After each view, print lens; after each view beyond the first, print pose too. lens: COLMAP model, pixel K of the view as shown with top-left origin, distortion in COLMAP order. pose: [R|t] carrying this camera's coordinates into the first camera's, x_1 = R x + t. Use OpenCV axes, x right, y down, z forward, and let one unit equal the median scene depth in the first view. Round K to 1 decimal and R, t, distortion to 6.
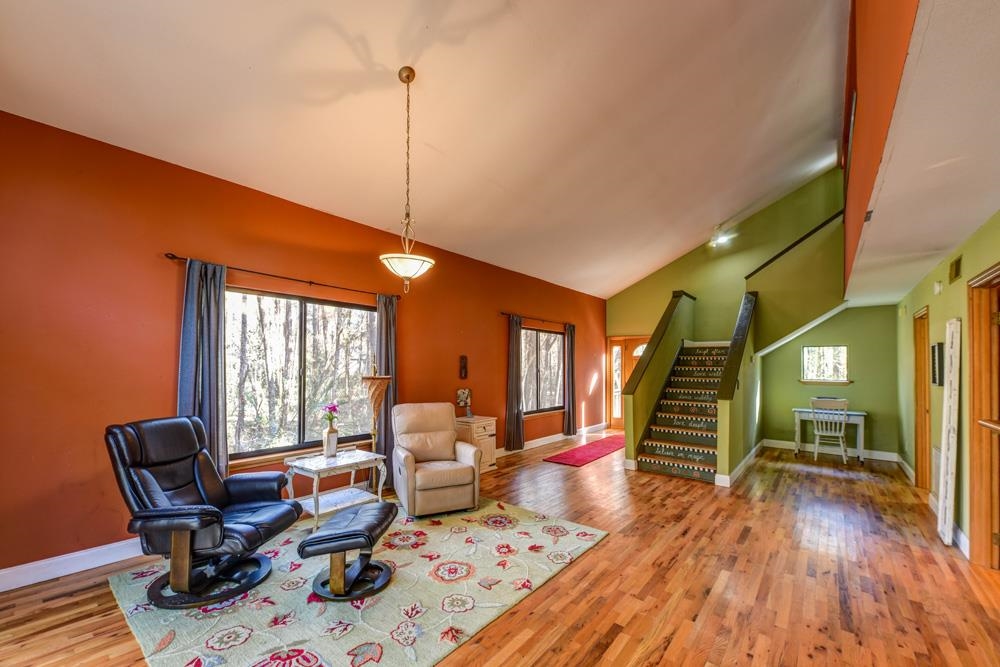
lens RADIAL K [[401.9, 0, 500.3], [0, 401.9, 341.8], [0, 0, 1]] dist [0.014791, -0.011159]
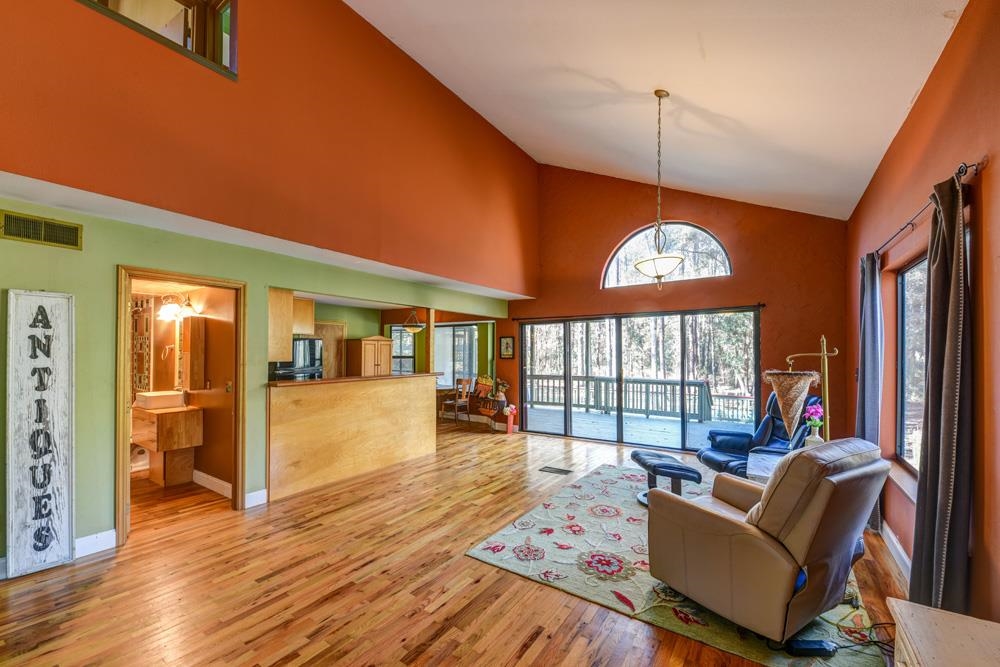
lens RADIAL K [[401.8, 0, 488.9], [0, 401.8, 347.5], [0, 0, 1]] dist [0.000210, -0.000032]
pose [[-0.998342, -0.010050, -0.056669, 0.279348], [-0.005802, 0.997193, -0.074643, 0.111169], [0.057260, -0.074191, -0.995599, 1.914731]]
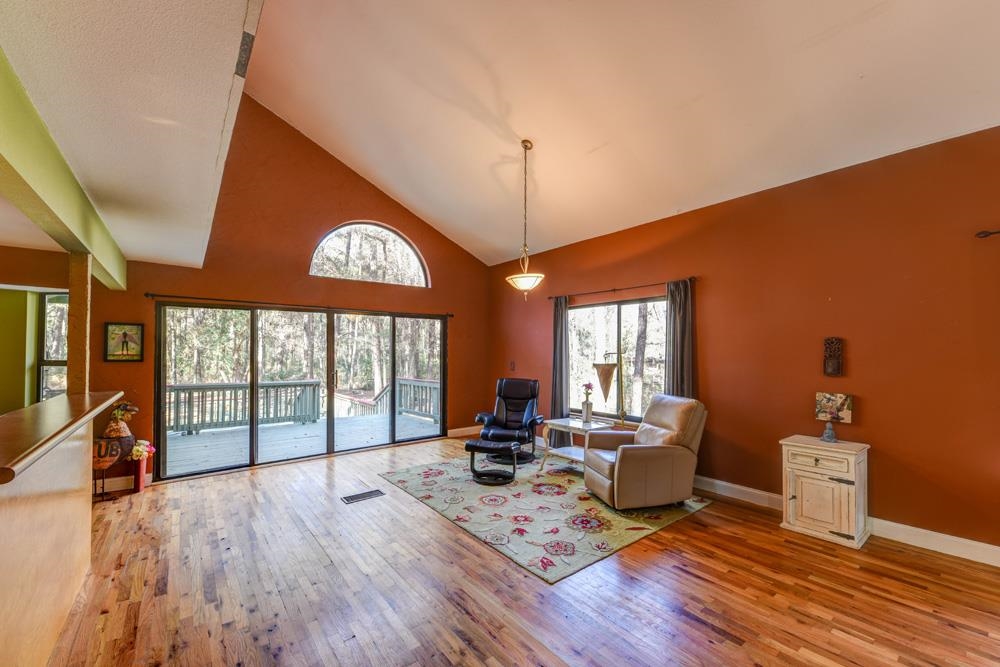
lens RADIAL K [[401.9, 0, 500.3], [0, 401.9, 341.8], [0, 0, 1]] dist [0.014791, -0.011159]
pose [[-0.227877, -0.038245, -0.972939, 1.037471], [0.057028, 0.996989, -0.052547, 0.077442], [0.972019, -0.067459, -0.225009, 1.132005]]
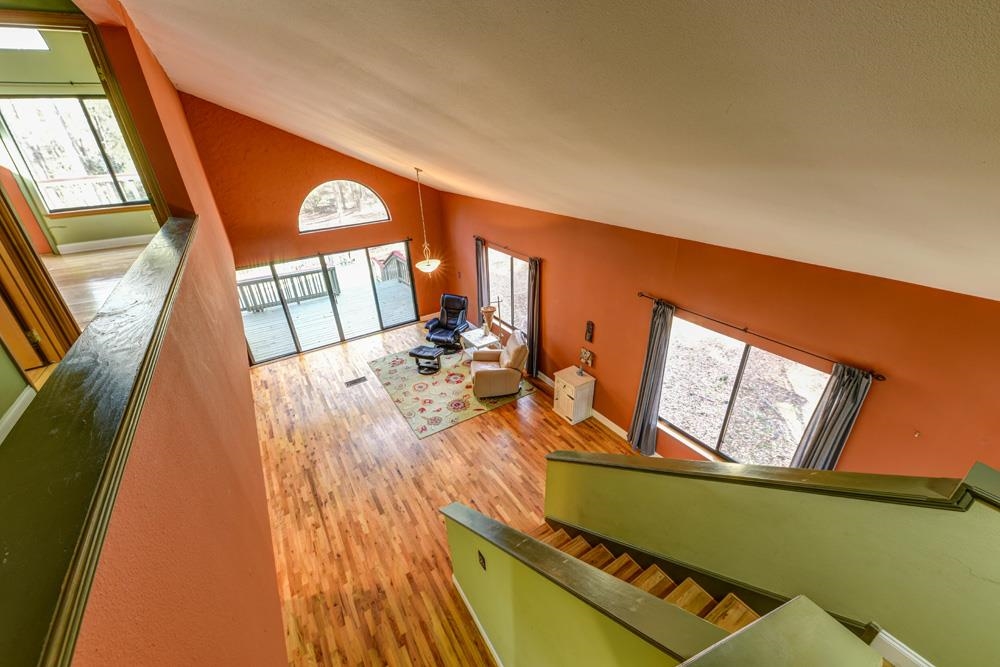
lens RADIAL K [[401.9, 0, 500.3], [0, 401.9, 341.8], [0, 0, 1]] dist [0.014791, -0.011159]
pose [[-0.327831, 0.437540, -0.837309, 1.486892], [0.094425, 0.897025, 0.431775, -0.658245], [0.940006, 0.062486, -0.335387, 1.950577]]
